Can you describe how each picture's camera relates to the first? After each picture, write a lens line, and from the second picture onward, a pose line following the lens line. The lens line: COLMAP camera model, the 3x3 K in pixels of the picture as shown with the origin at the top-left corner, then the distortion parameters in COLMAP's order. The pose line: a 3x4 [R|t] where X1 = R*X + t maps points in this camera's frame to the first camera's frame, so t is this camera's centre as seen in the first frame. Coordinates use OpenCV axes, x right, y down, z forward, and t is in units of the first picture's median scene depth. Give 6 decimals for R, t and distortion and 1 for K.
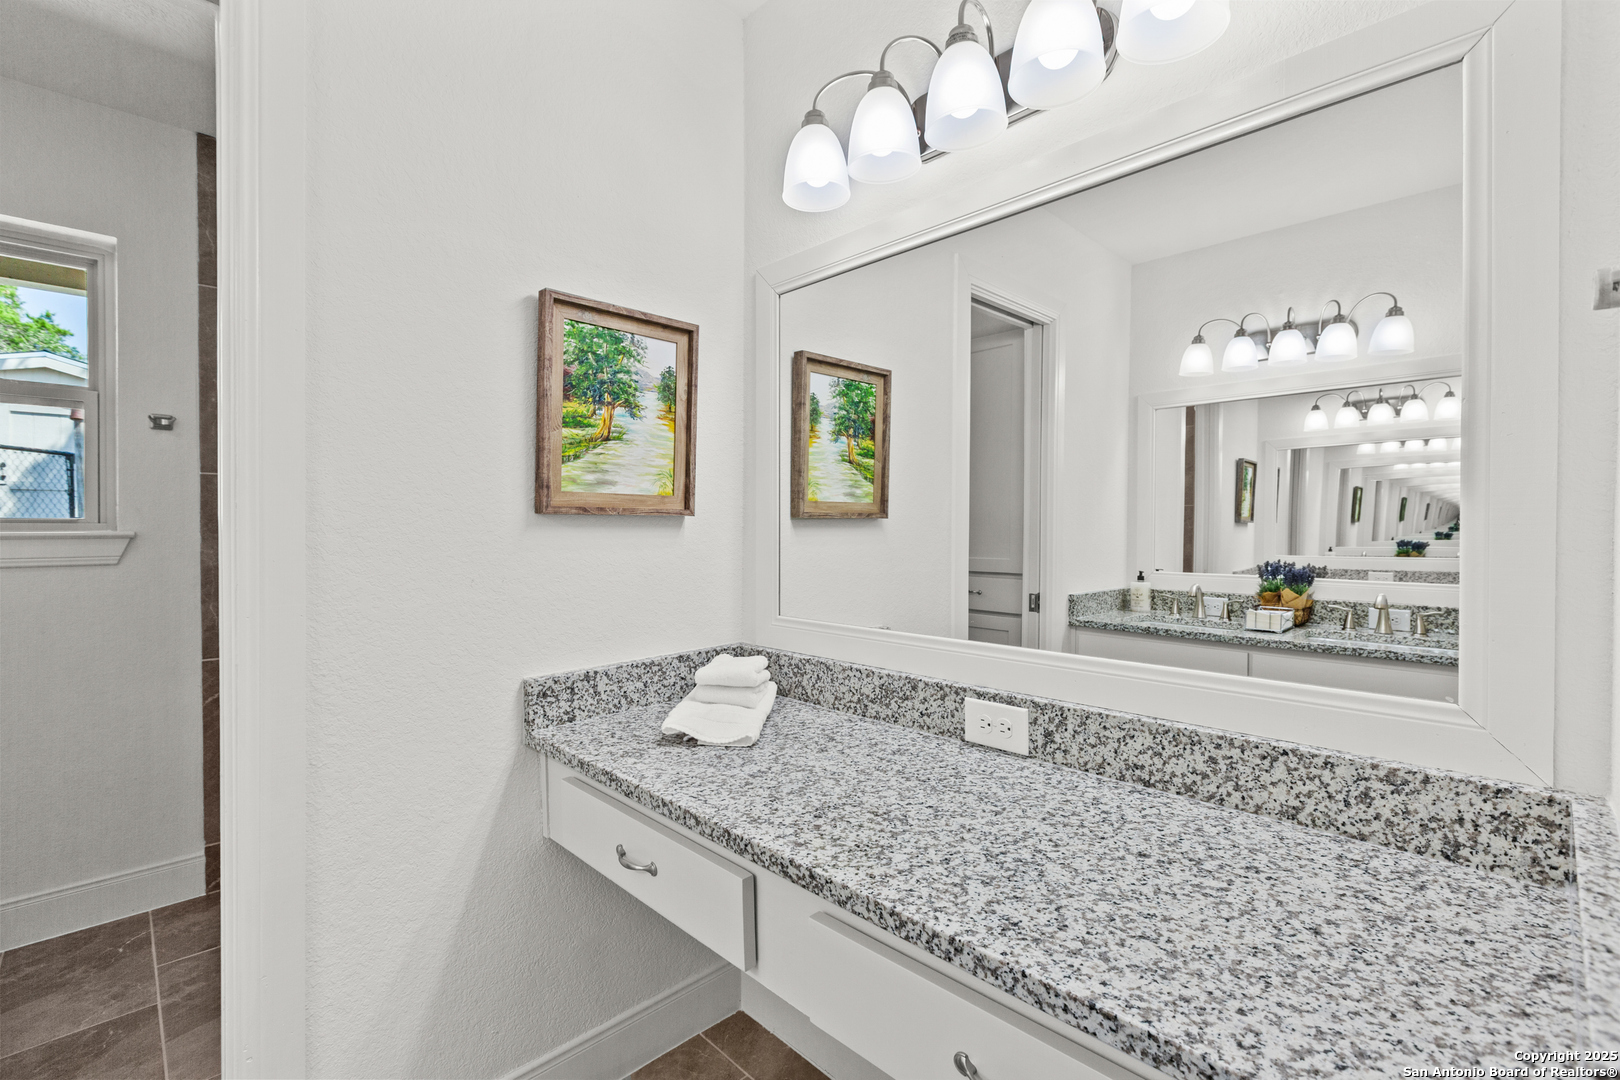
lens RADIAL K [[716.2, 0, 807.2], [0, 716.2, 537.3], [0, 0, 1]] dist [0.000775, -0.000253]
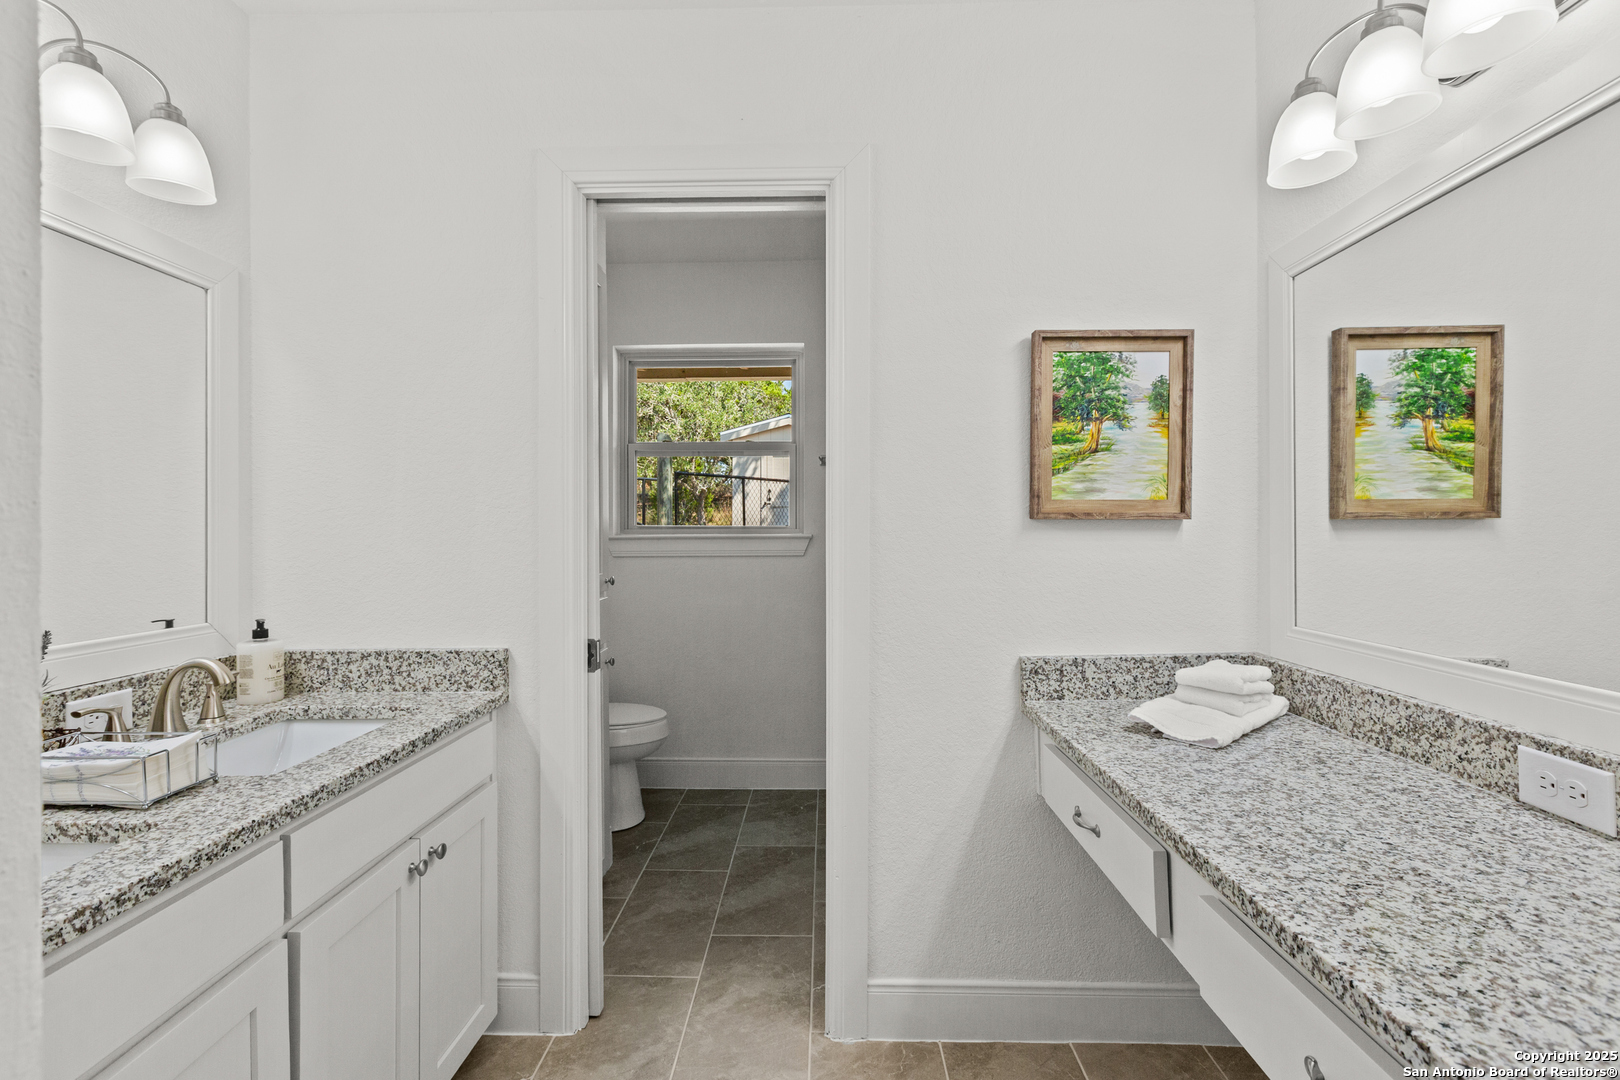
lens RADIAL K [[716.2, 0, 811.7], [0, 716.2, 537.3], [0, 0, 1]] dist [0.000775, -0.000253]
pose [[0.703498, 0.003600, -0.710688, 0.209168], [-0.007281, 0.999971, -0.002142, 0.002109], [0.710659, 0.006682, 0.703504, -0.096484]]
